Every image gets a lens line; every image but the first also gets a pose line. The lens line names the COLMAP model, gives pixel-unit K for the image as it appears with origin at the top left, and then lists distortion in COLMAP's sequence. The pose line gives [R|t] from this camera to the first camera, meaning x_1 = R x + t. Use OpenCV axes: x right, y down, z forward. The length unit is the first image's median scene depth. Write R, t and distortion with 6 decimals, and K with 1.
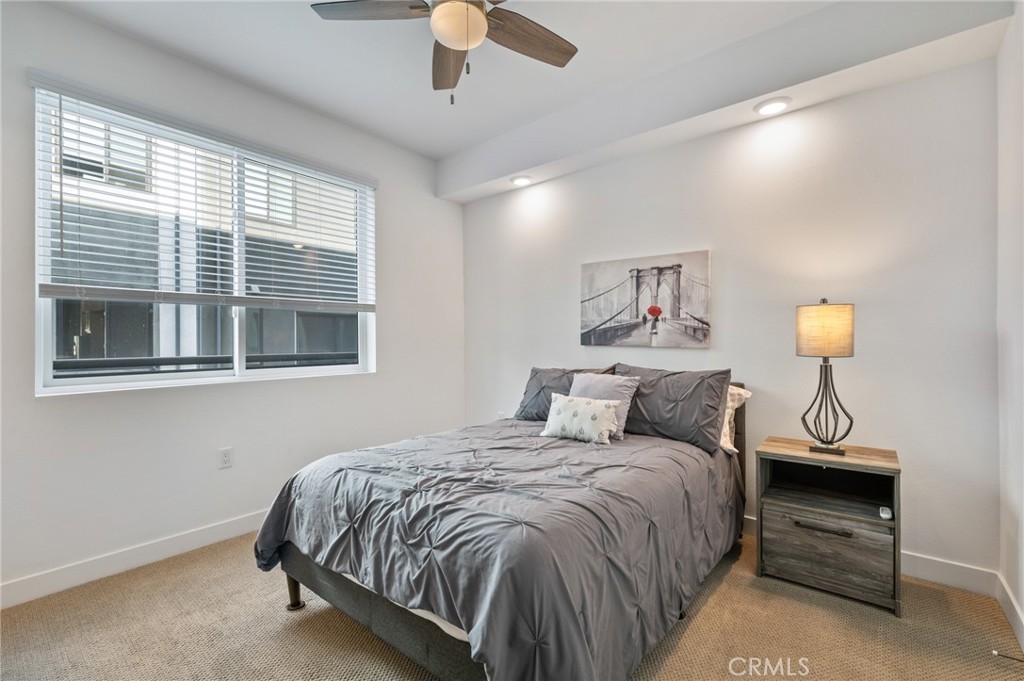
lens RADIAL K [[455.0, 0, 512.0], [0, 455.0, 340.5], [0, 0, 1]] dist [0.001019, 0.000097]
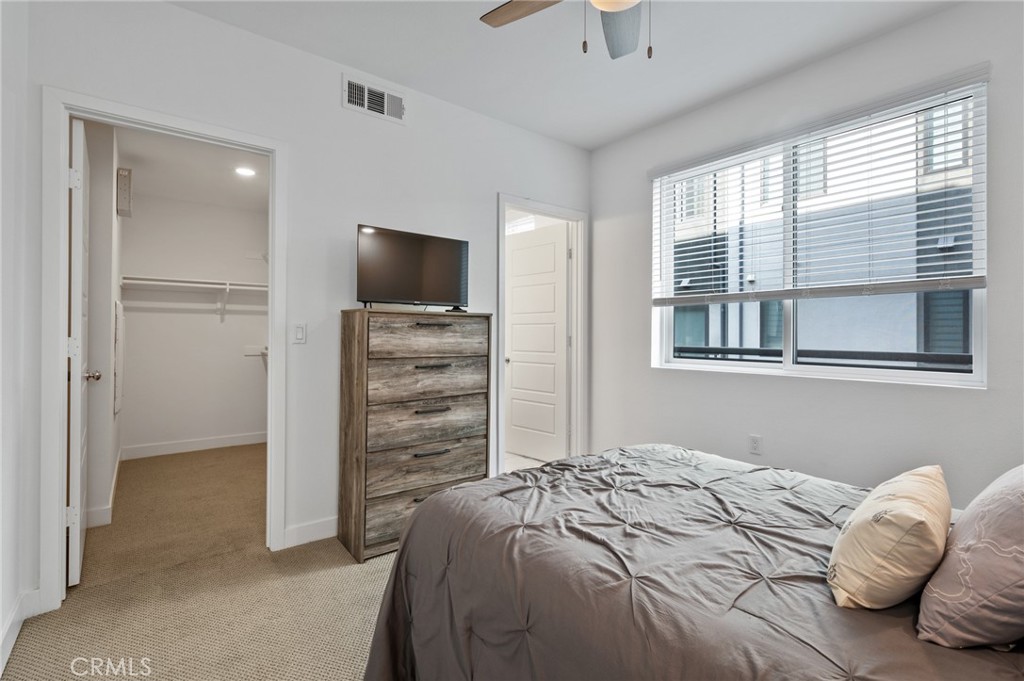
lens RADIAL K [[467.7, 0, 512.0], [0, 467.7, 340.5], [0, 0, 1]] dist [0.001022, 0.000160]
pose [[-0.220956, 0.018879, -0.975101, 0.565775], [-0.005352, 0.999774, 0.020569, -0.004476], [0.975269, 0.009763, -0.220805, 0.693749]]
